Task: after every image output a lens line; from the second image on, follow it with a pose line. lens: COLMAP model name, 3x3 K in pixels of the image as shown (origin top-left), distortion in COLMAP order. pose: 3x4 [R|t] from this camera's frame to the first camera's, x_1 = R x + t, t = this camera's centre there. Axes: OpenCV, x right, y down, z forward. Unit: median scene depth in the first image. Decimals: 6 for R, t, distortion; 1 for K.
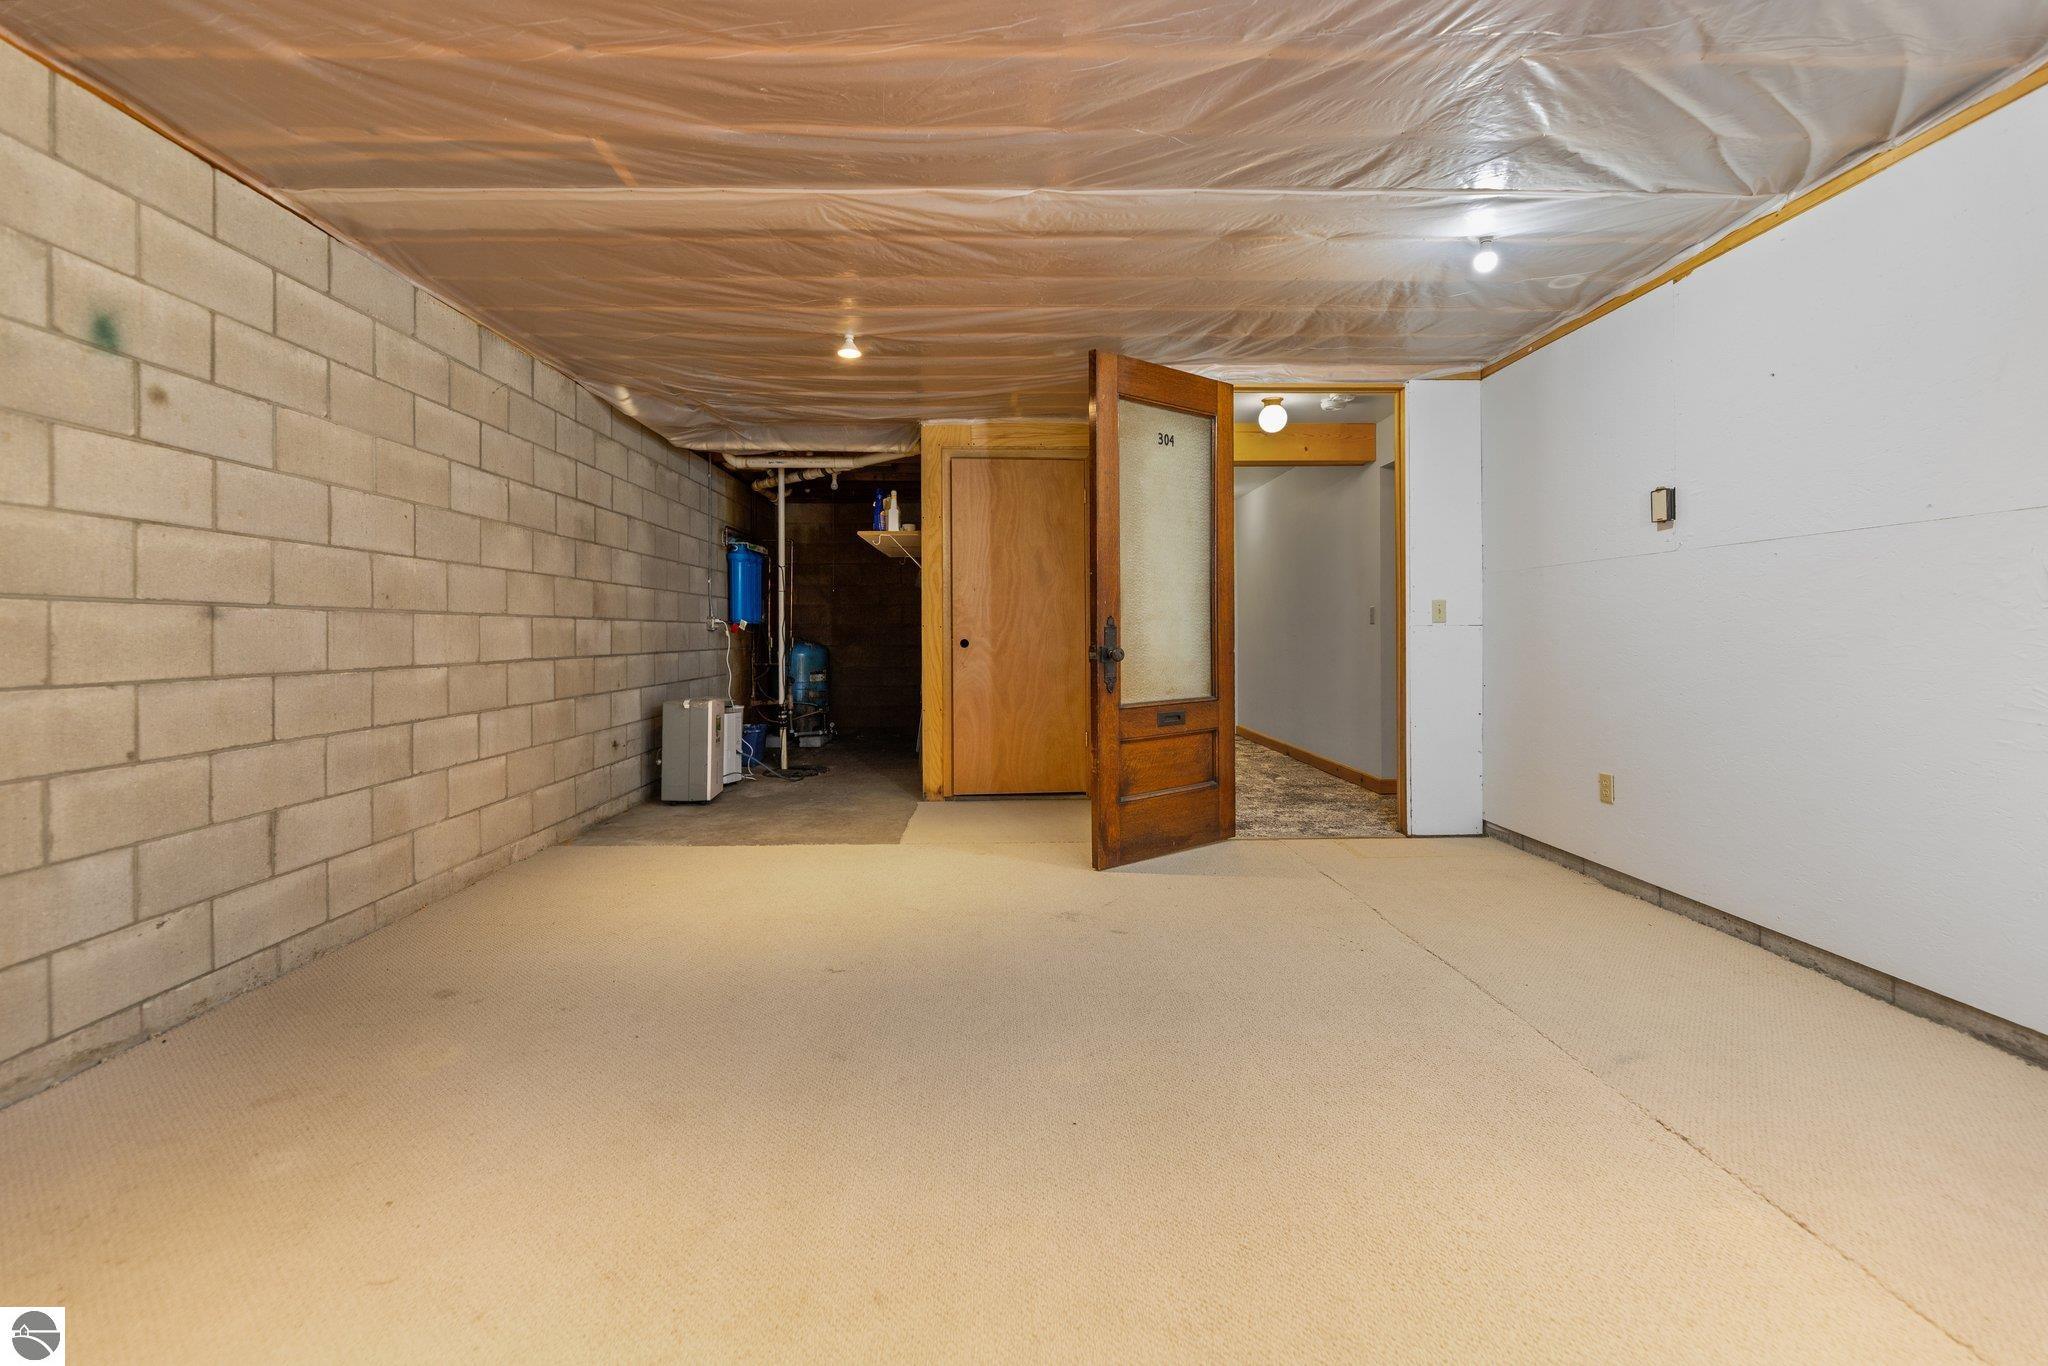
lens RADIAL K [[838.2, 0, 1010.6], [0, 838.2, 645.0], [0, 0, 1]] dist [0.000887, -0.000030]
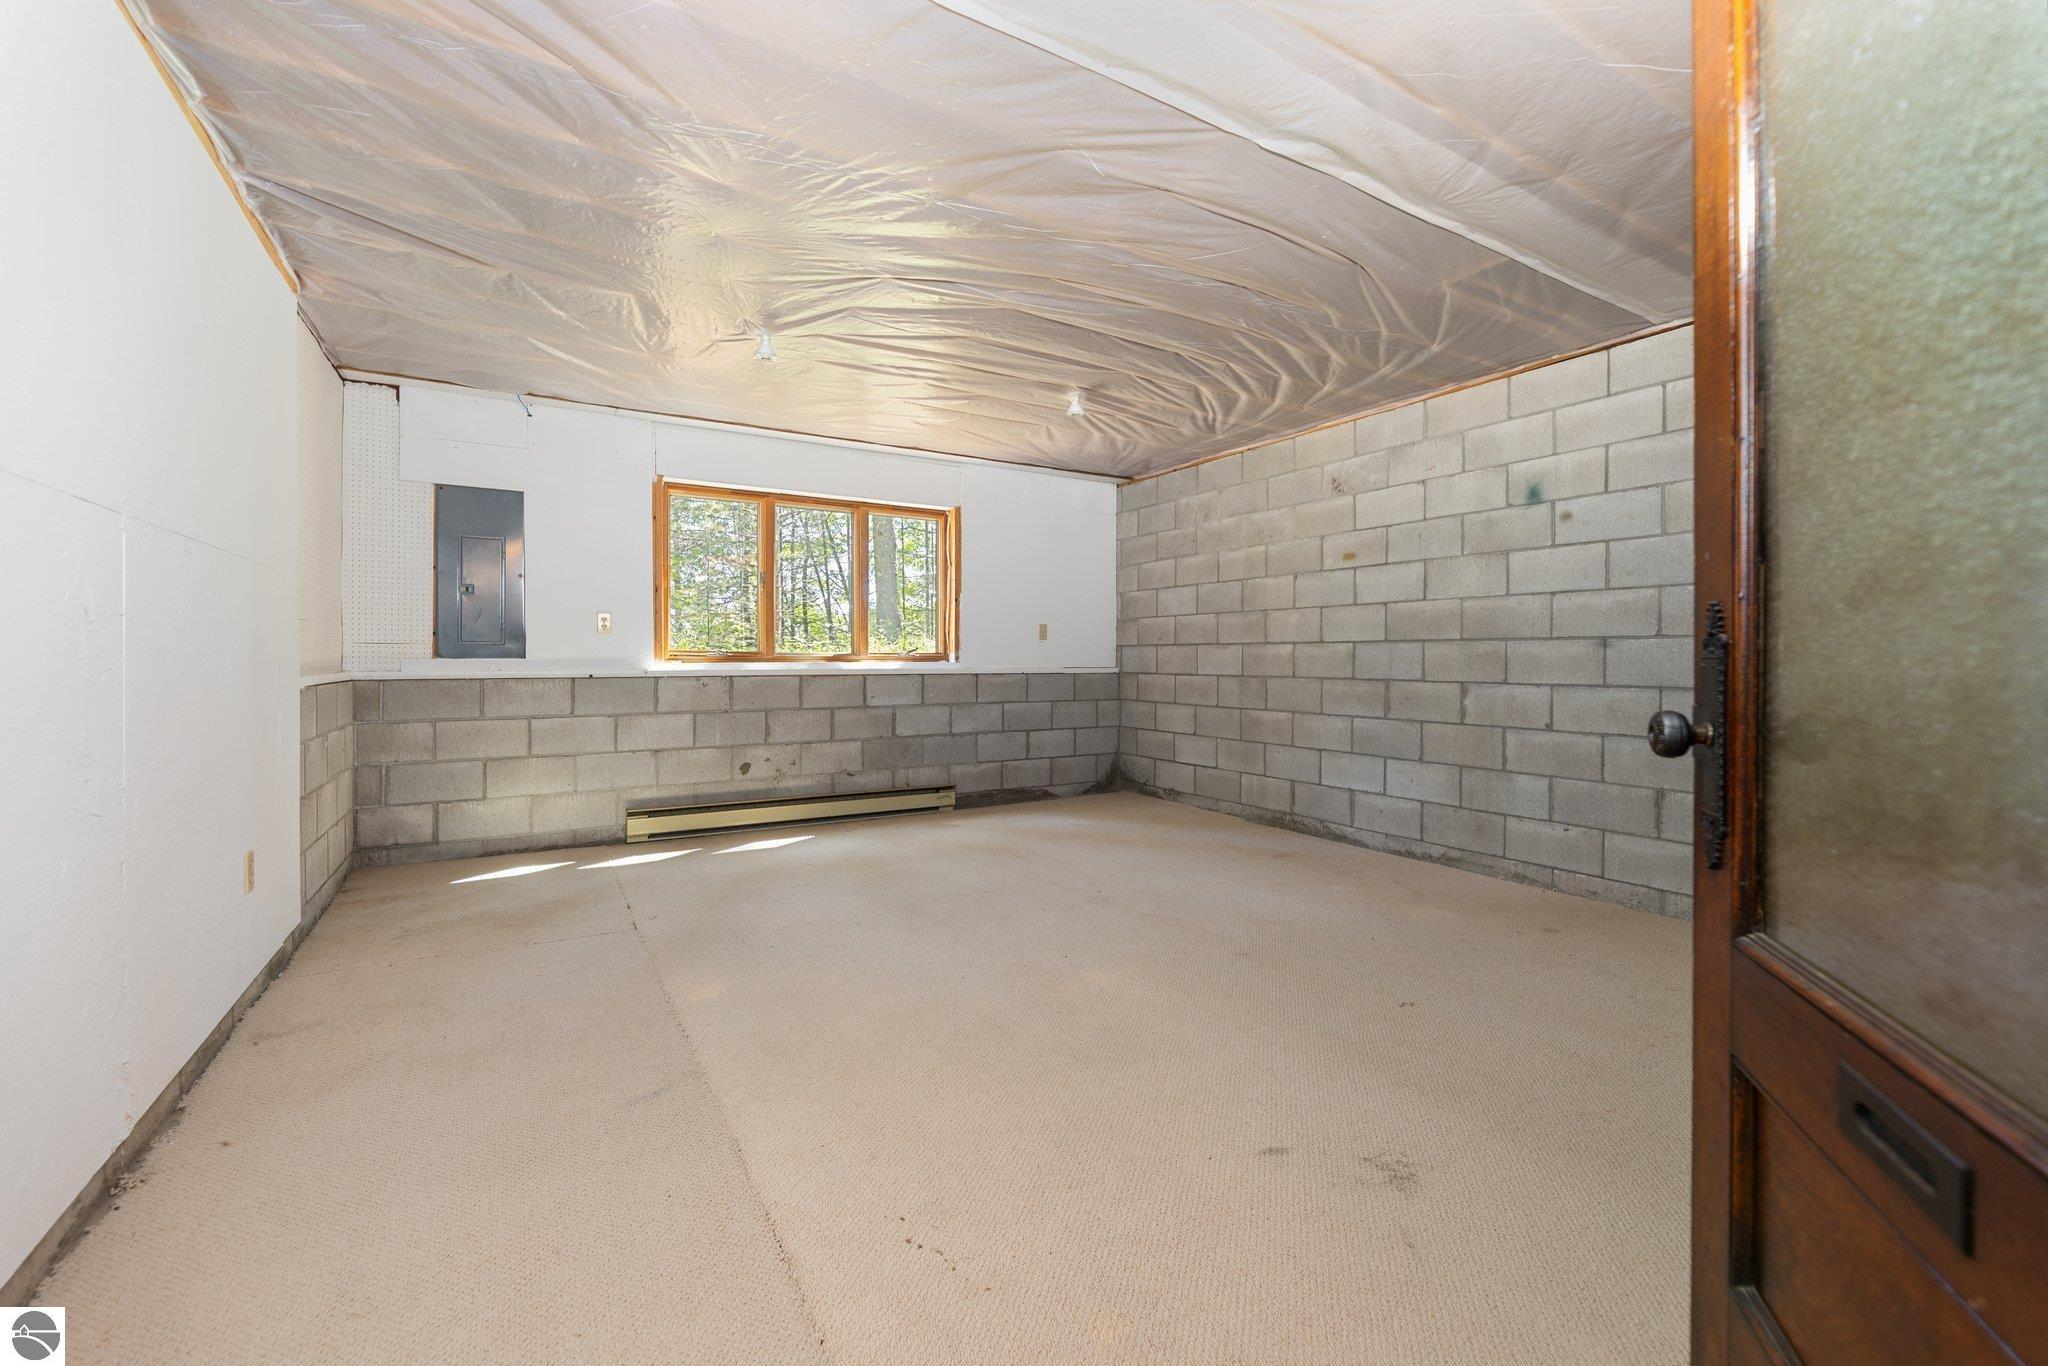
lens RADIAL K [[838.2, 0, 1010.6], [0, 838.2, 645.0], [0, 0, 1]] dist [0.000887, -0.000030]
pose [[-0.864375, -0.001303, -0.502846, 0.812676], [-0.000793, 0.999999, -0.001228, -0.035435], [0.502847, -0.000663, -0.864375, 1.924672]]
